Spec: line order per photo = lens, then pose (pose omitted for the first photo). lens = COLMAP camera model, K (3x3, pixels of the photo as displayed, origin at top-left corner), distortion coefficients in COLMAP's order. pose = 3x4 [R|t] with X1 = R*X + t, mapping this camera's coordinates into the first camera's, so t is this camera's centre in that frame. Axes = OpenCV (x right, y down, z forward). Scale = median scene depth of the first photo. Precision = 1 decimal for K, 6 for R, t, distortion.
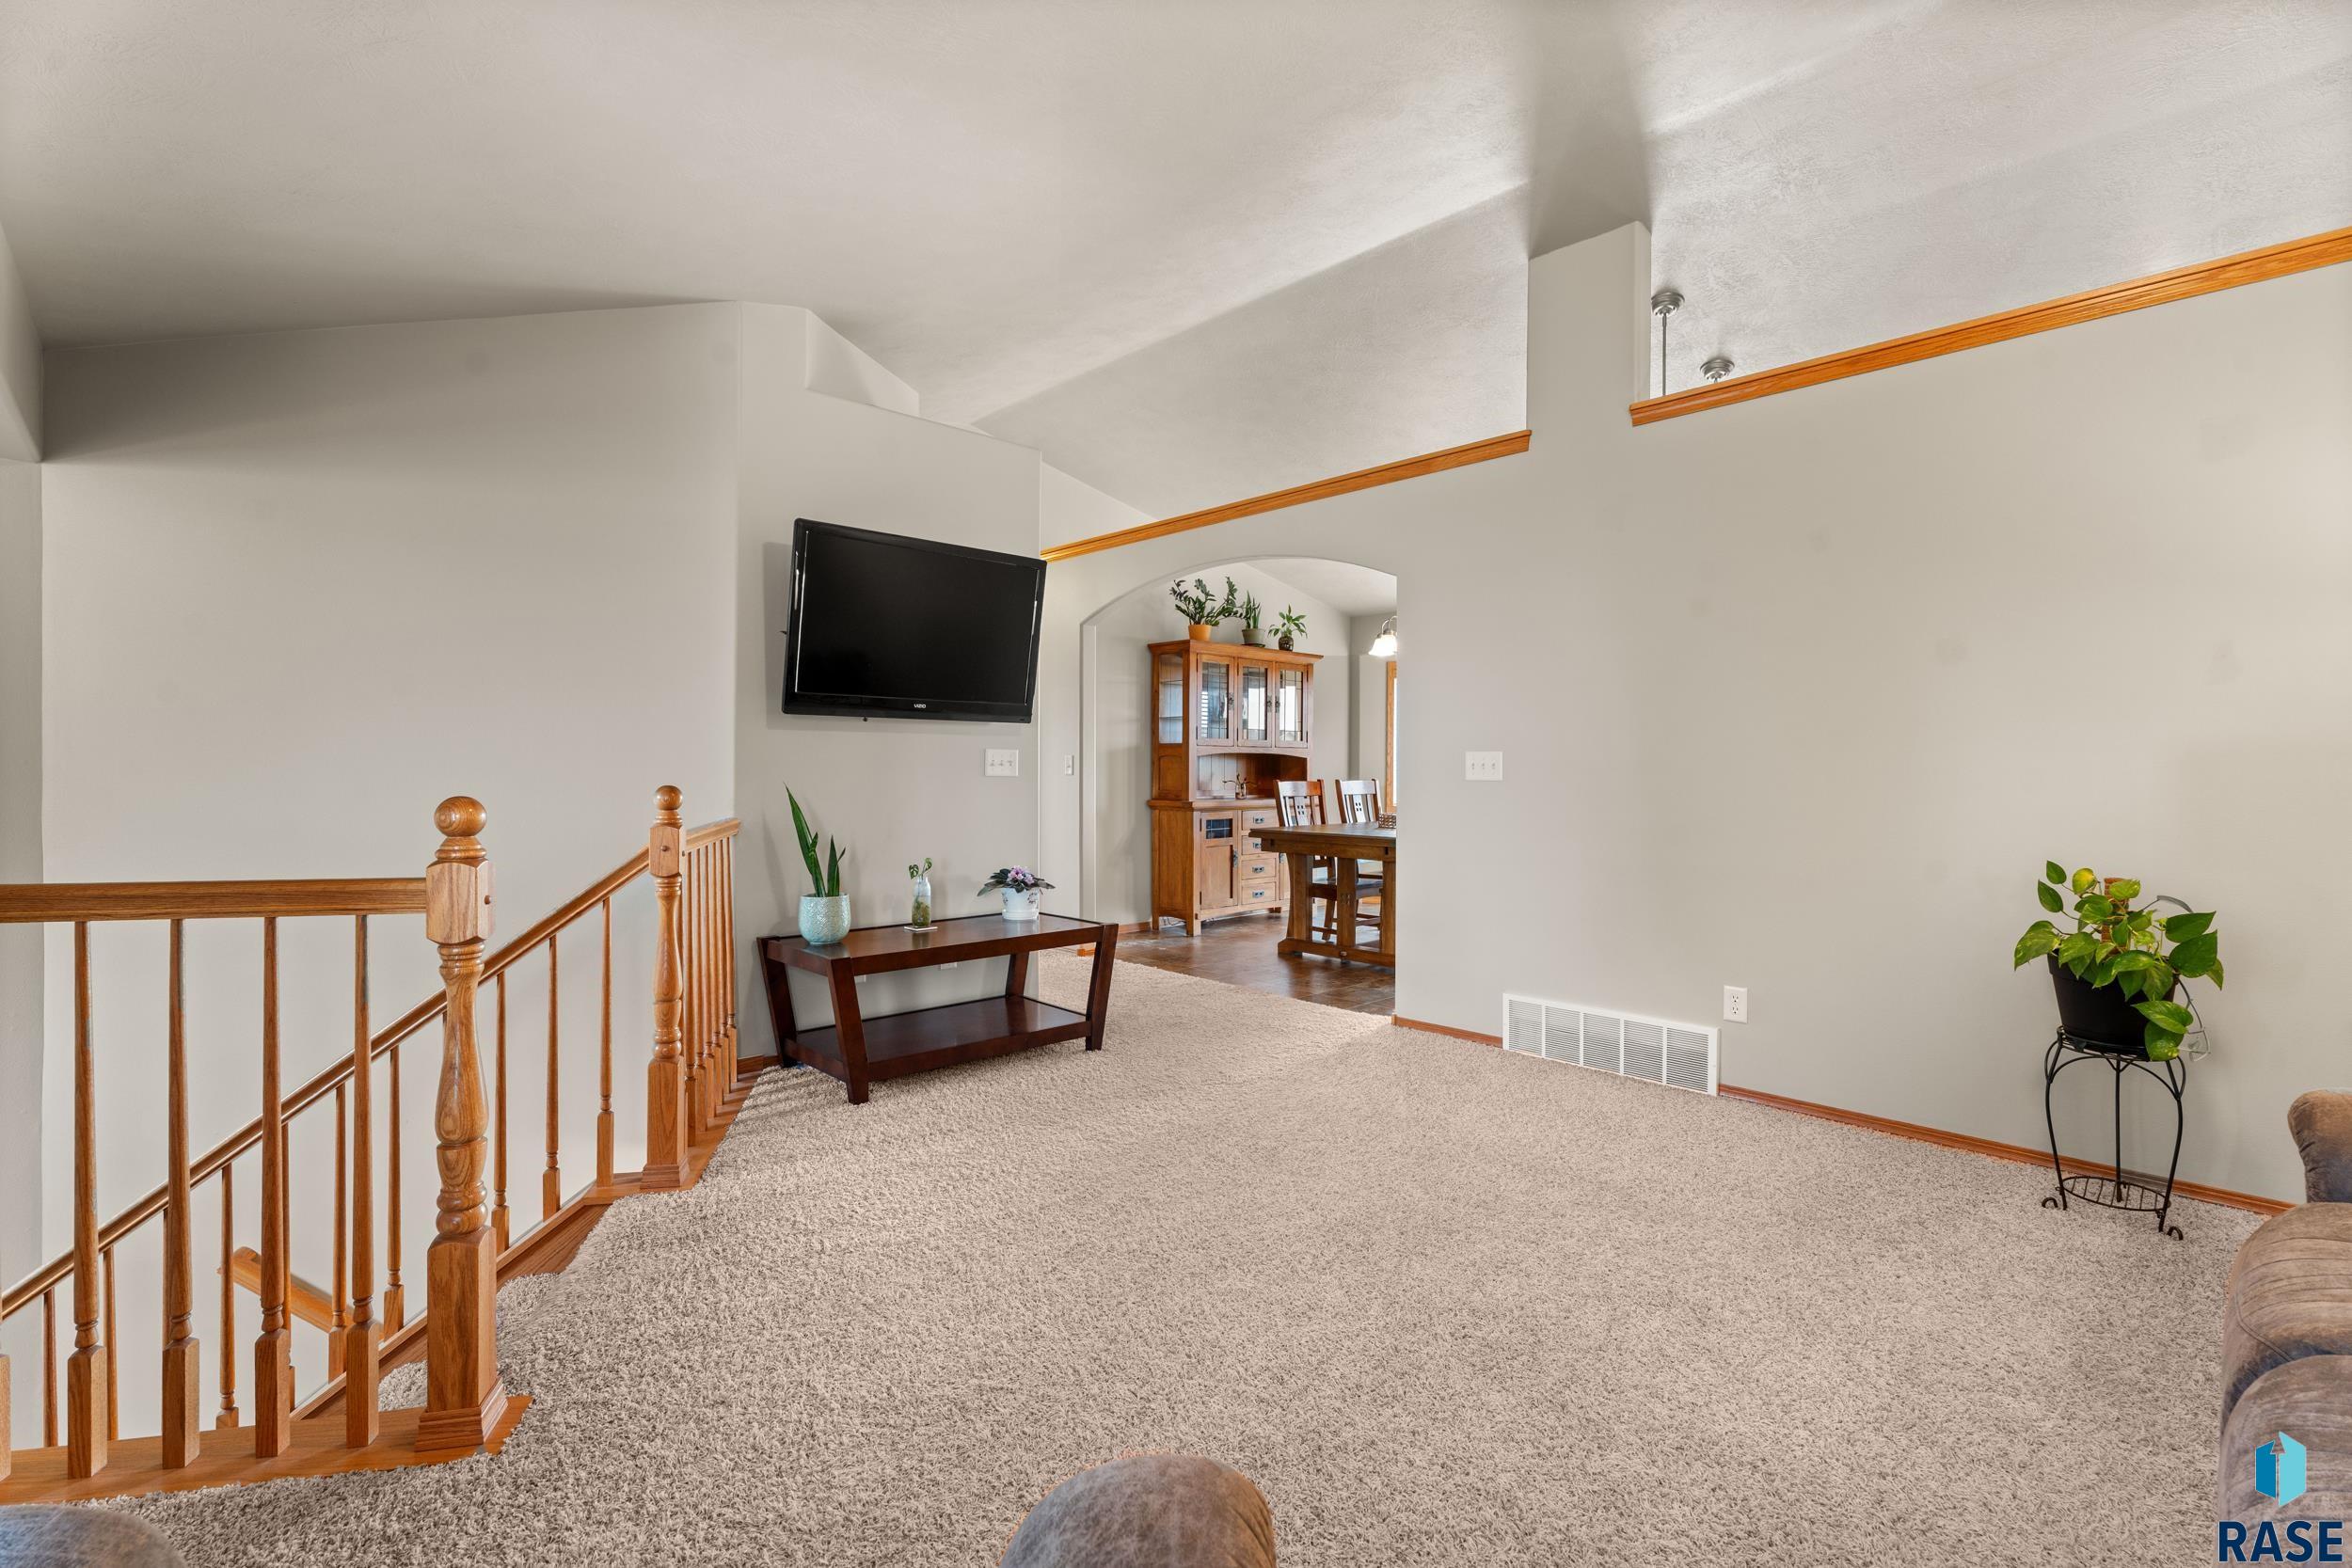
lens RADIAL K [[1044.8, 0, 1176.0], [0, 1044.8, 784.0], [0, 0, 1]] dist [-0.000455, 0.000053]
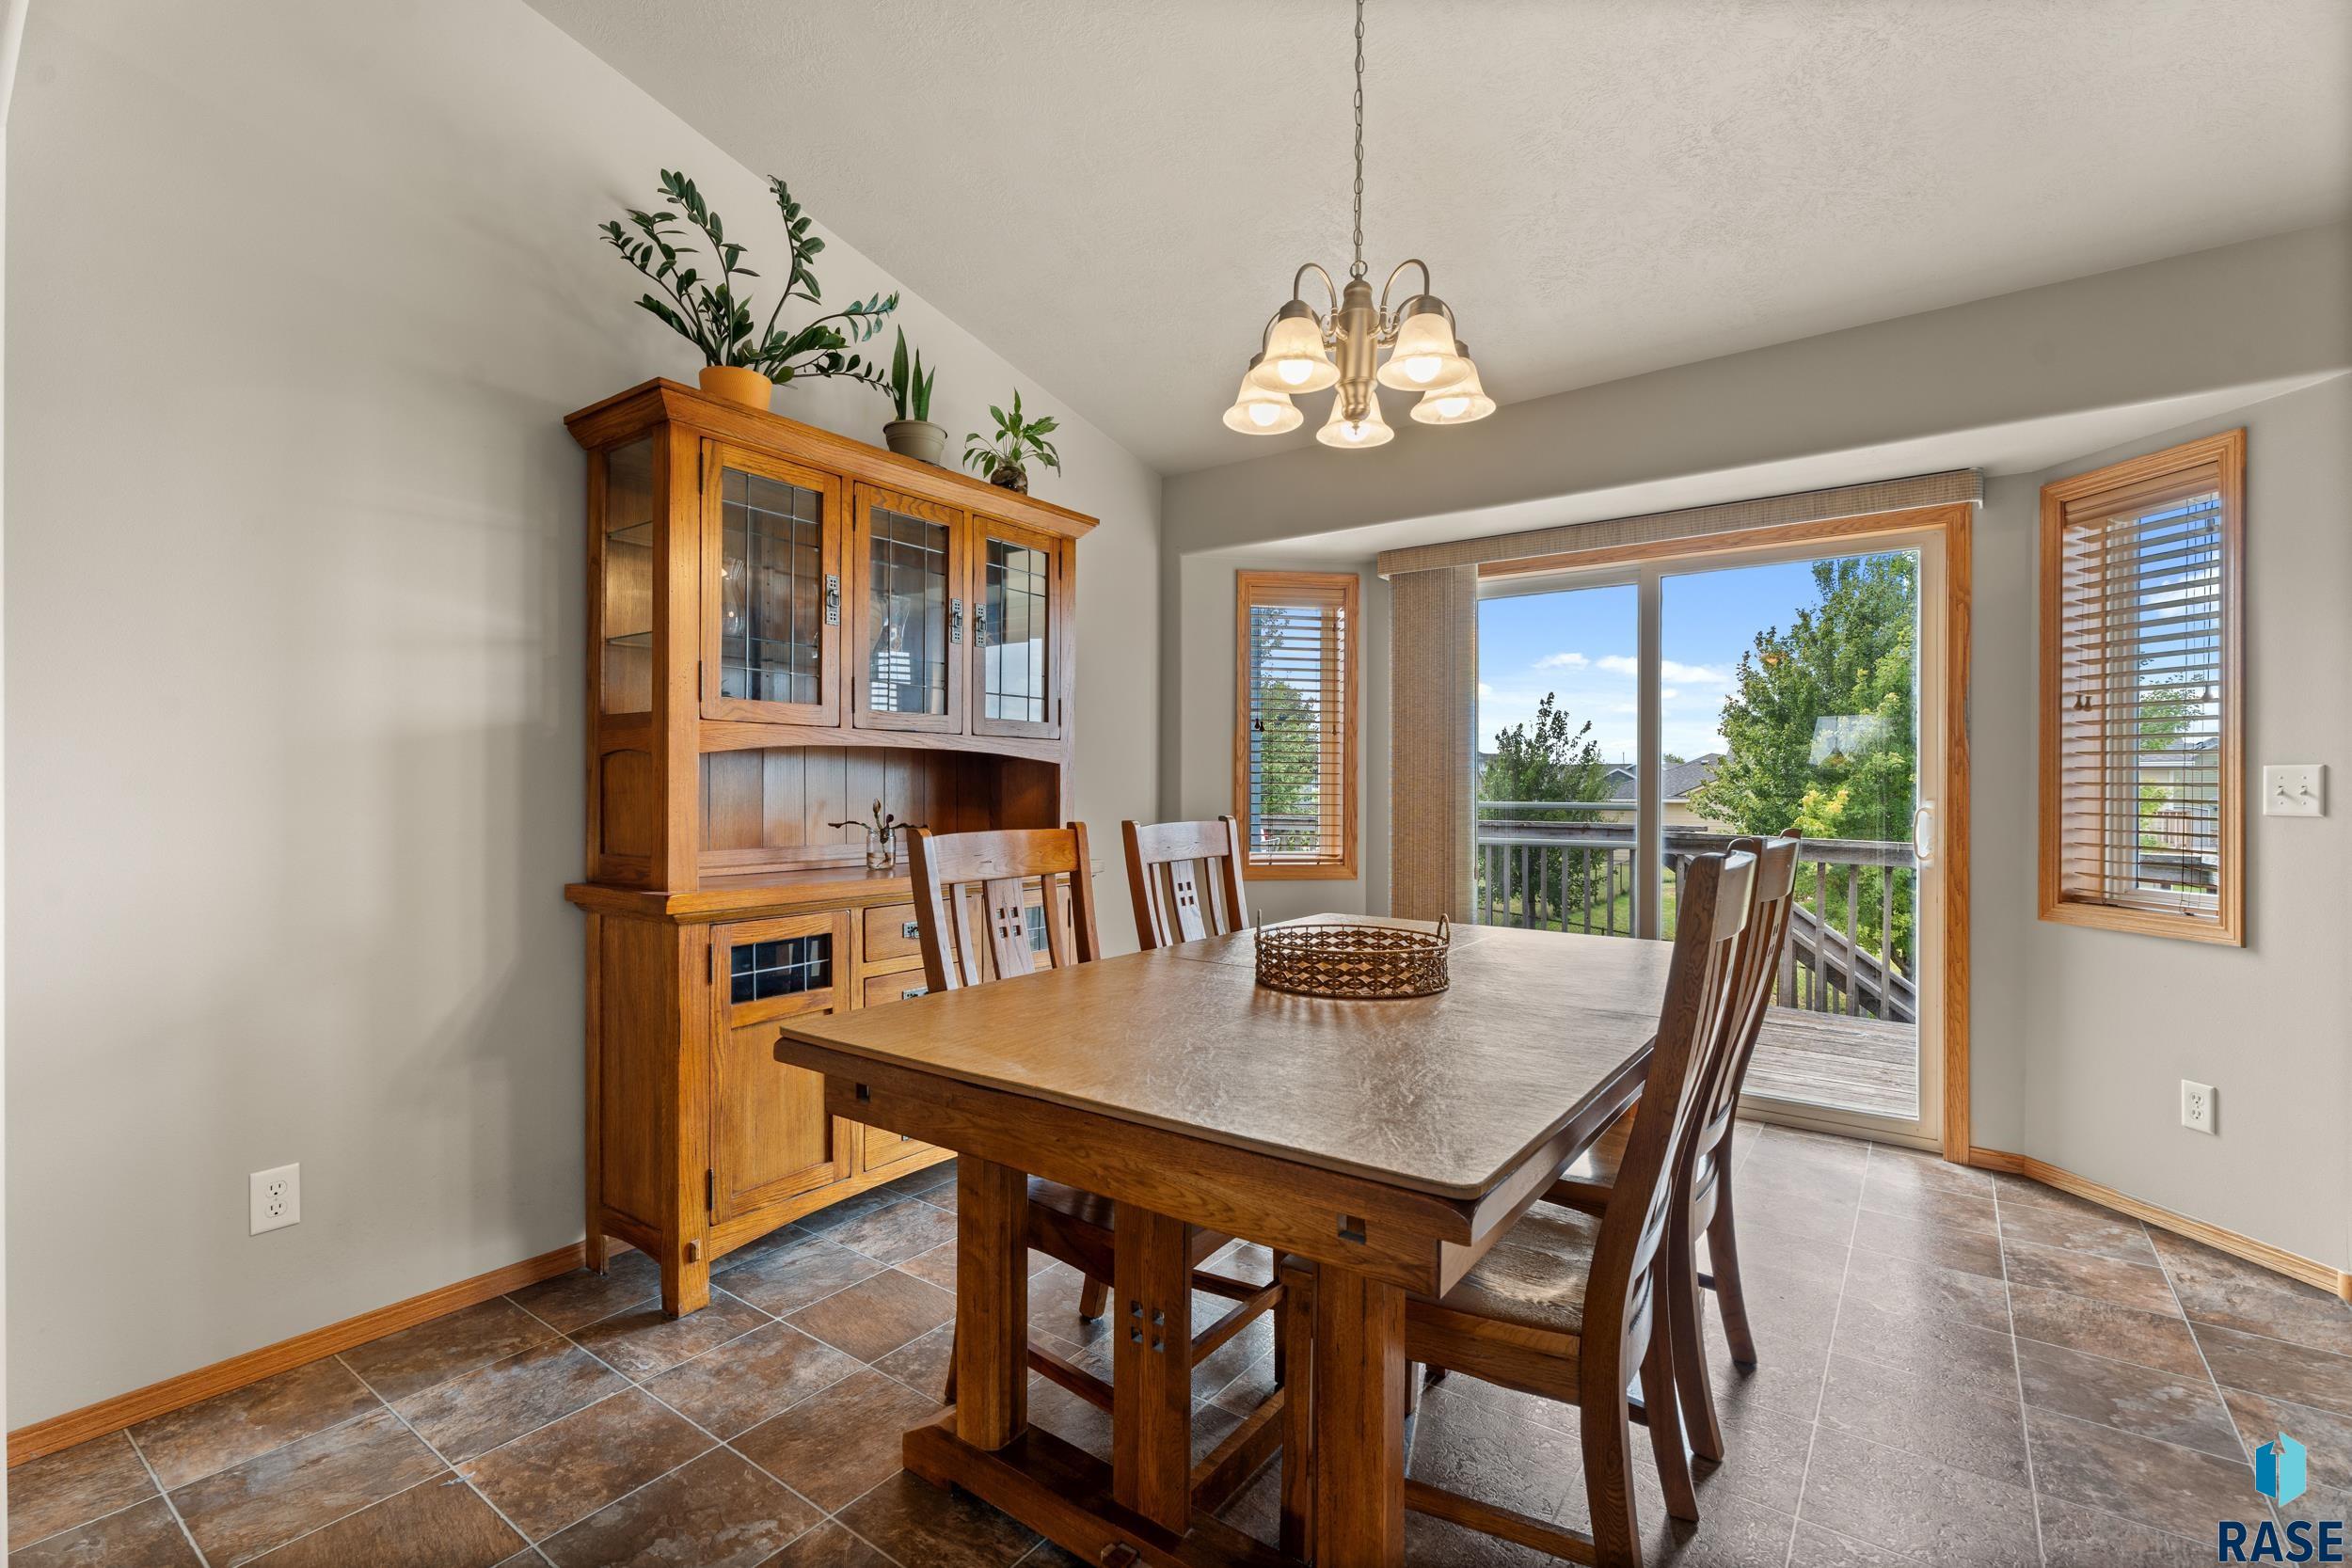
lens RADIAL K [[1044.8, 0, 1176.0], [0, 1044.8, 784.0], [0, 0, 1]] dist [-0.000455, 0.000053]
pose [[0.982939, 0.002347, 0.183919, 0.102896], [-0.000560, 0.999952, -0.009771, -0.013422], [-0.183933, 0.009501, 0.982893, 0.635482]]
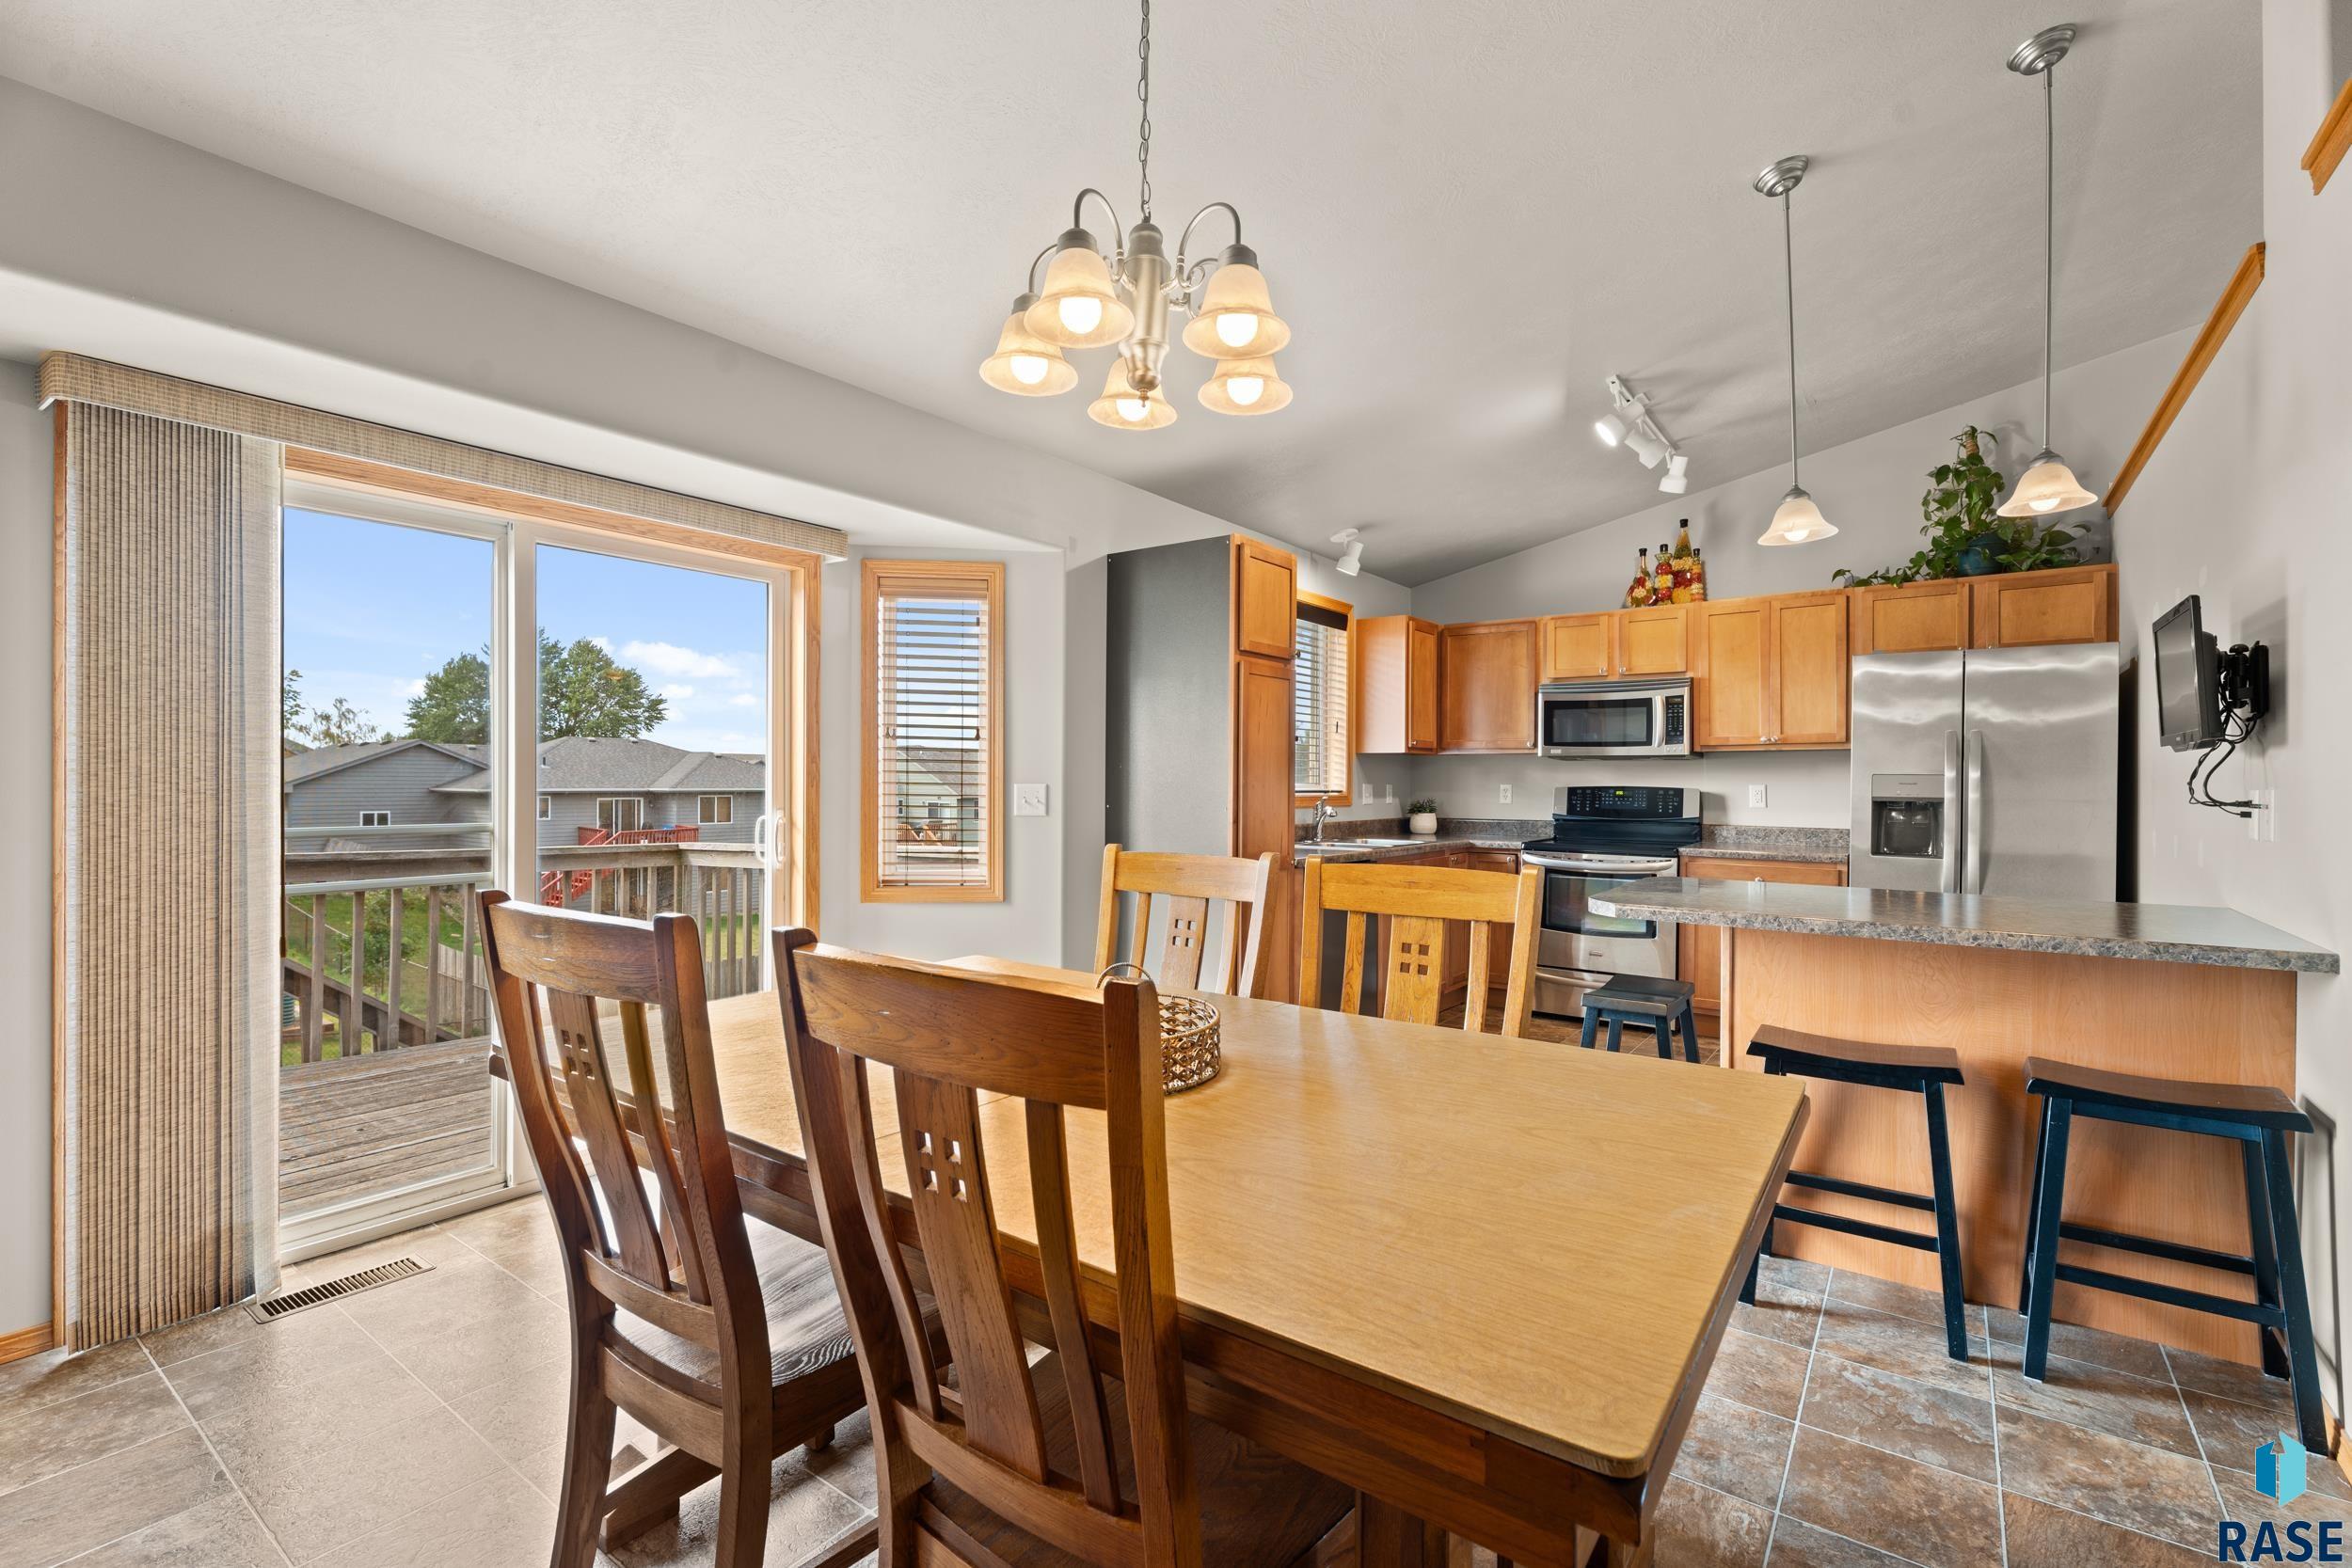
lens RADIAL K [[1044.8, 0, 1176.0], [0, 1044.8, 784.0], [0, 0, 1]] dist [-0.000455, 0.000053]
pose [[-0.177926, -0.010994, 0.983982, -0.088676], [-0.000614, 0.999939, 0.011061, -0.036427], [-0.984044, 0.001364, -0.177922, 1.060930]]
